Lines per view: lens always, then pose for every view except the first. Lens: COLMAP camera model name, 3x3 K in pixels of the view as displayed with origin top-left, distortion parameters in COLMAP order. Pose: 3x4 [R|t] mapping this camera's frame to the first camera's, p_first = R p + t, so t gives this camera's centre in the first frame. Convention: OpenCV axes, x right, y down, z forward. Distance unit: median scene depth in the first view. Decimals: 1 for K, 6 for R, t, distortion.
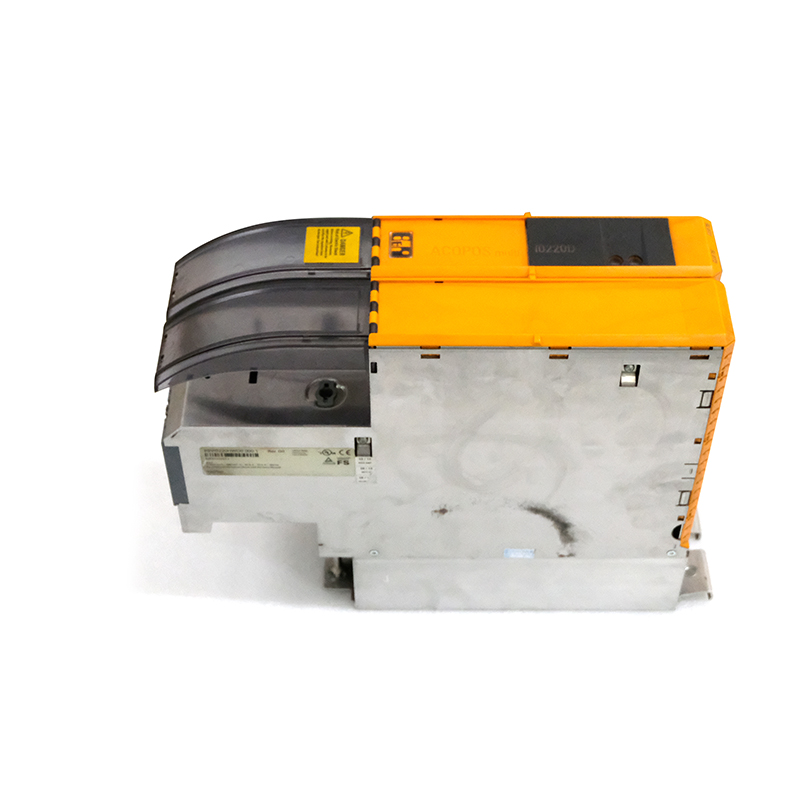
lens RADIAL K [[1464.5, 0, 398.4], [0, 1464.5, 400.9], [0, 0, 1]] dist [-0.032586, 0.000000]
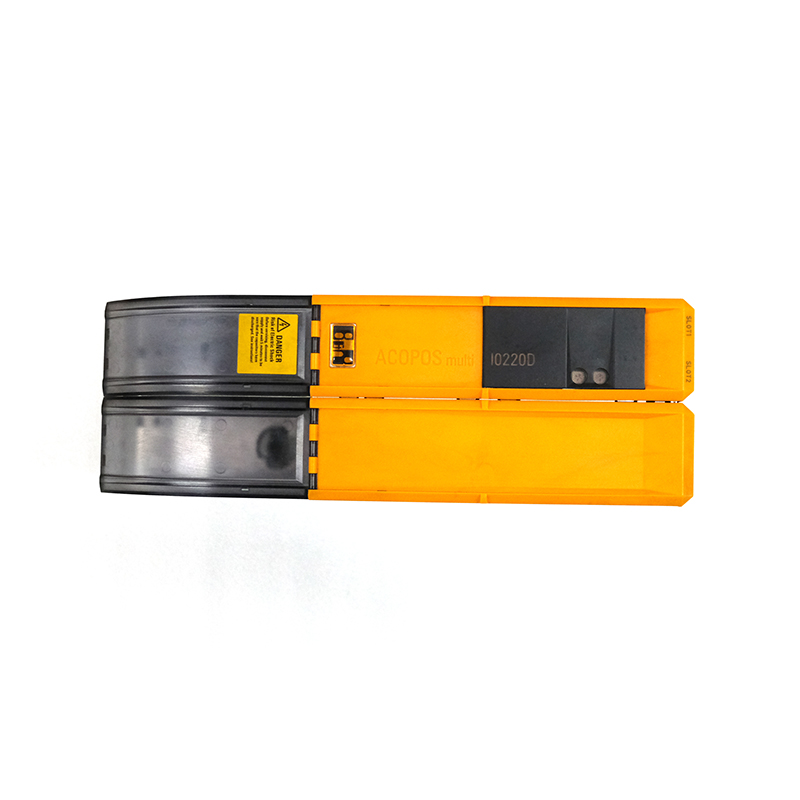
lens RADIAL K [[1087.5, 0, 395.1], [0, 1087.5, 397.6], [0, 0, 1]] dist [-0.034185, 0.000000]
pose [[0.999428, 0.007768, -0.032925, 0.055519], [0.016174, 0.745112, 0.666743, -0.522849], [0.029712, -0.666894, 0.744560, 0.472204]]
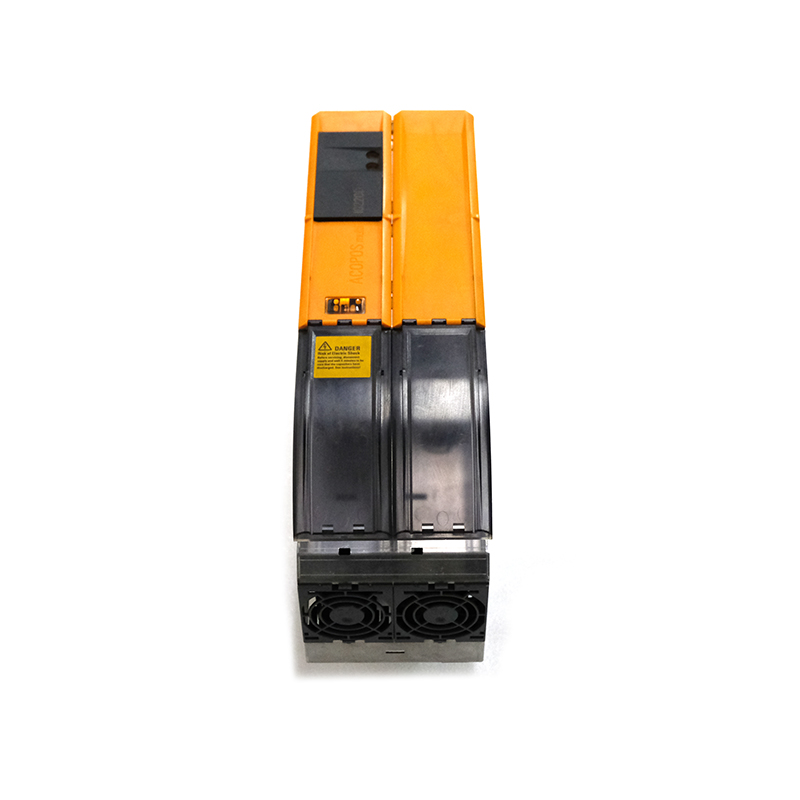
lens RADIAL K [[1401.4, 0, 401.2], [0, 1401.4, 399.6], [0, 0, 1]] dist [-0.054782, 0.000000]
pose [[-0.007700, -0.753361, 0.657562, -0.668903], [0.742692, 0.436014, 0.508233, -0.530667], [-0.669589, 0.492280, 0.556157, 0.464888]]
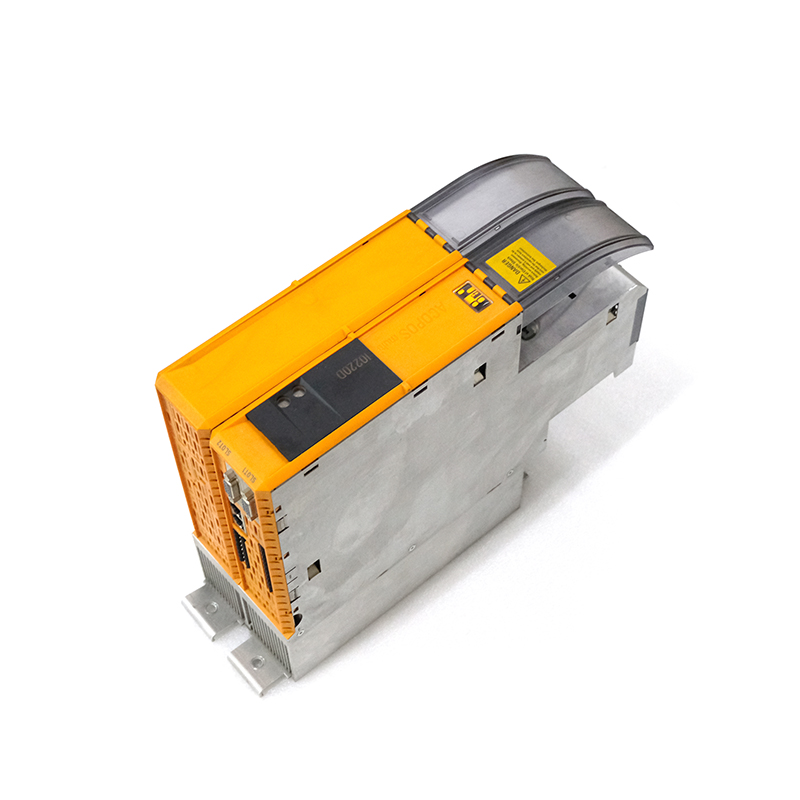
lens RADIAL K [[1464.5, 0, 399.0], [0, 1464.5, 400.7], [0, 0, 1]] dist [-0.032586, 0.000000]
pose [[-0.752726, 0.552253, -0.358358, 0.452074], [-0.470458, -0.070463, 0.879604, -0.995570], [0.460513, 0.830693, 0.312851, 0.699010]]
